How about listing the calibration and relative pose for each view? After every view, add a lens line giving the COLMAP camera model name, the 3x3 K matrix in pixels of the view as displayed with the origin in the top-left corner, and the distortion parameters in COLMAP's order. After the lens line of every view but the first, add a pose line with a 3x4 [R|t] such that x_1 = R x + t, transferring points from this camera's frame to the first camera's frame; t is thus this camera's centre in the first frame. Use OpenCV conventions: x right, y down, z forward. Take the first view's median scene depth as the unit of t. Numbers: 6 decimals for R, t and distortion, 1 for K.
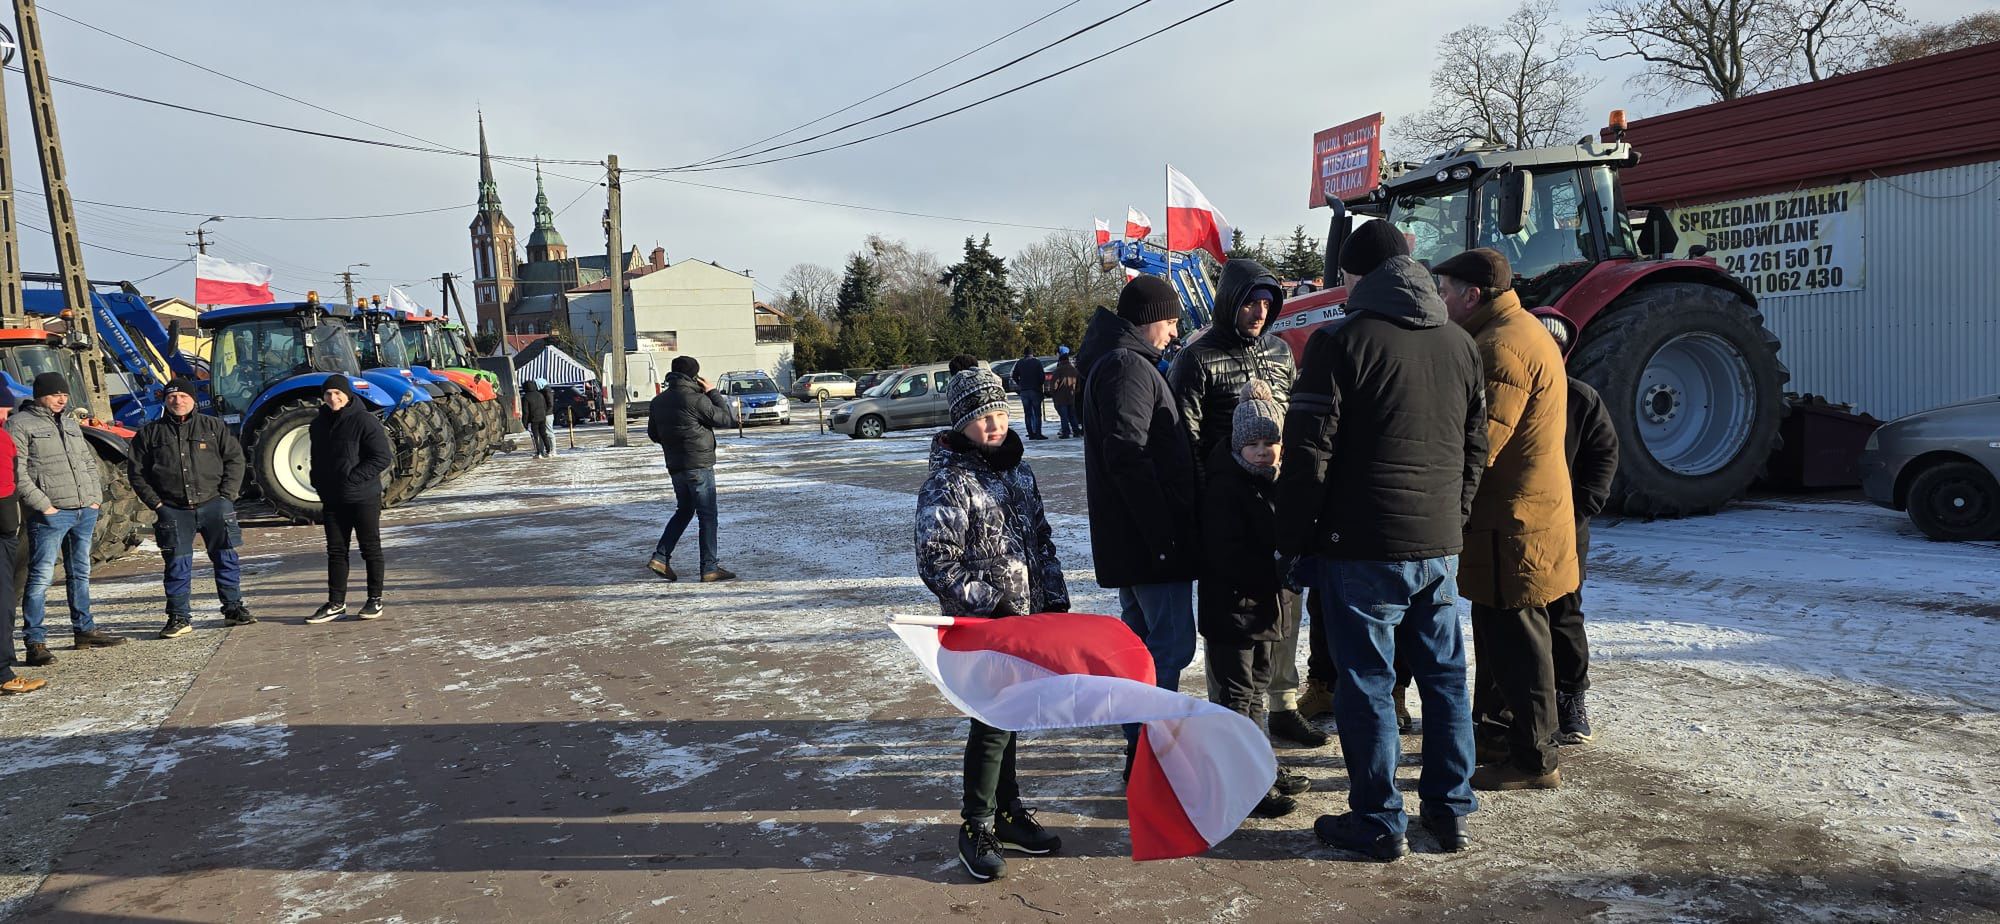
lens RADIAL K [[1353.5, 0, 1004.4], [0, 1353.5, 439.8], [0, 0, 1]] dist [0.061363, -0.055779]
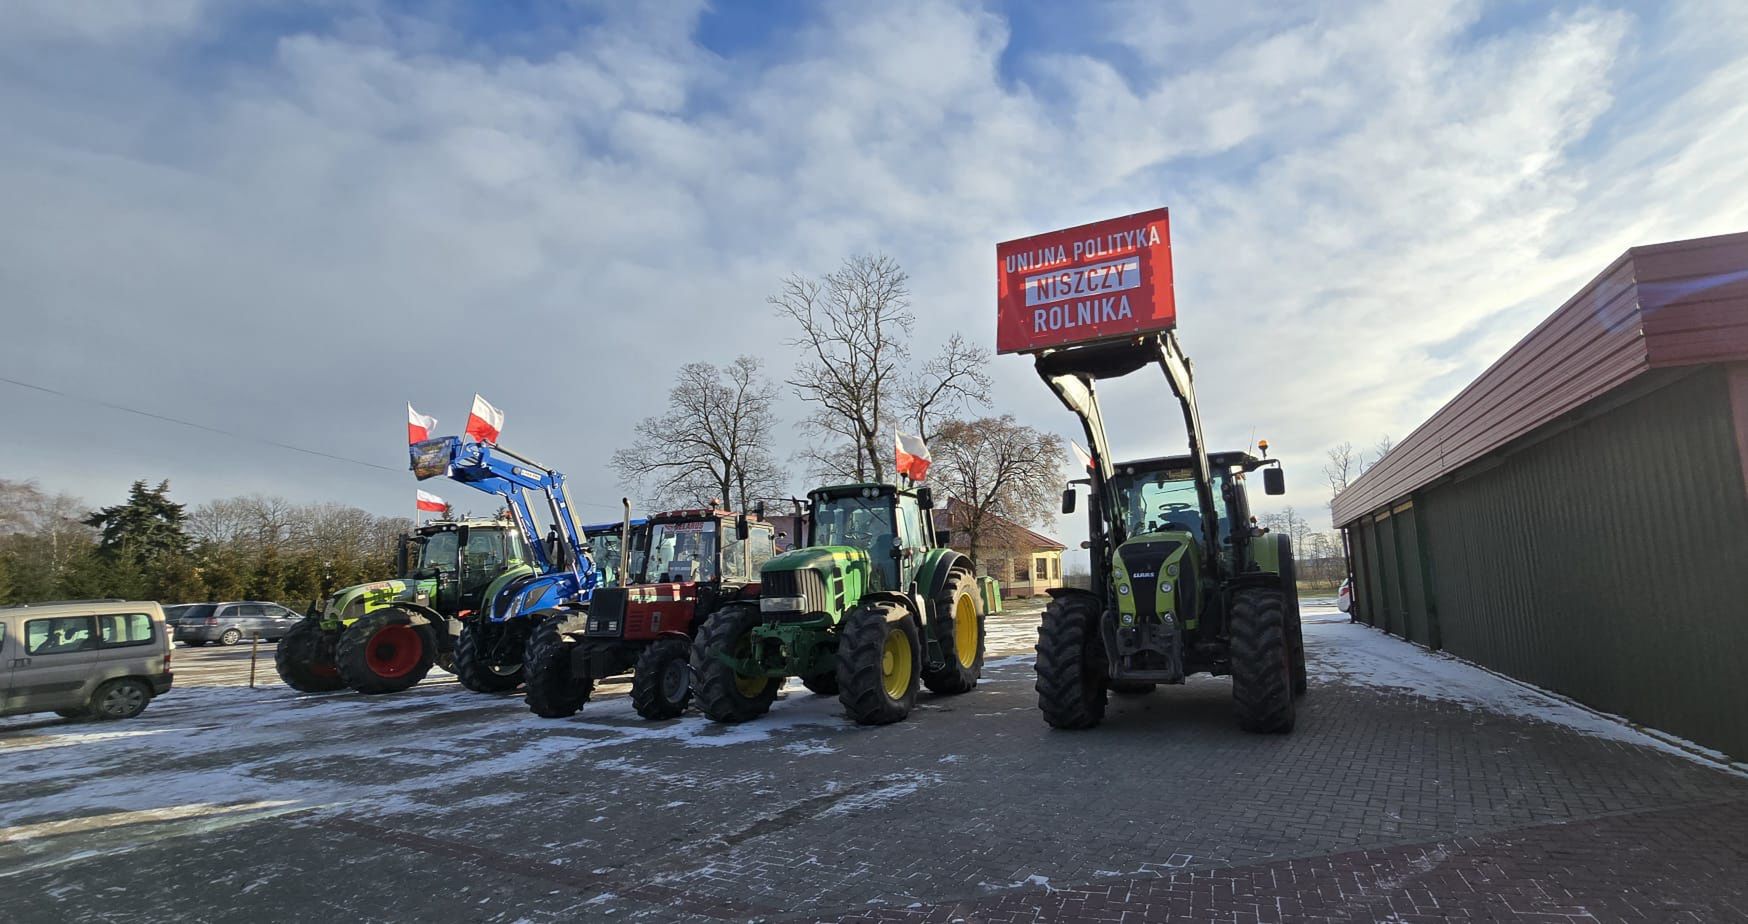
lens RADIAL K [[725.2, 0, 878.2], [0, 725.2, 482.3], [0, 0, 1]] dist [-0.001203, 0.009161]
pose [[0.713228, 0.140845, 0.686636, -0.007336], [0.024240, 0.974062, -0.224981, -0.012556], [-0.700513, 0.177107, 0.691314, 0.238731]]
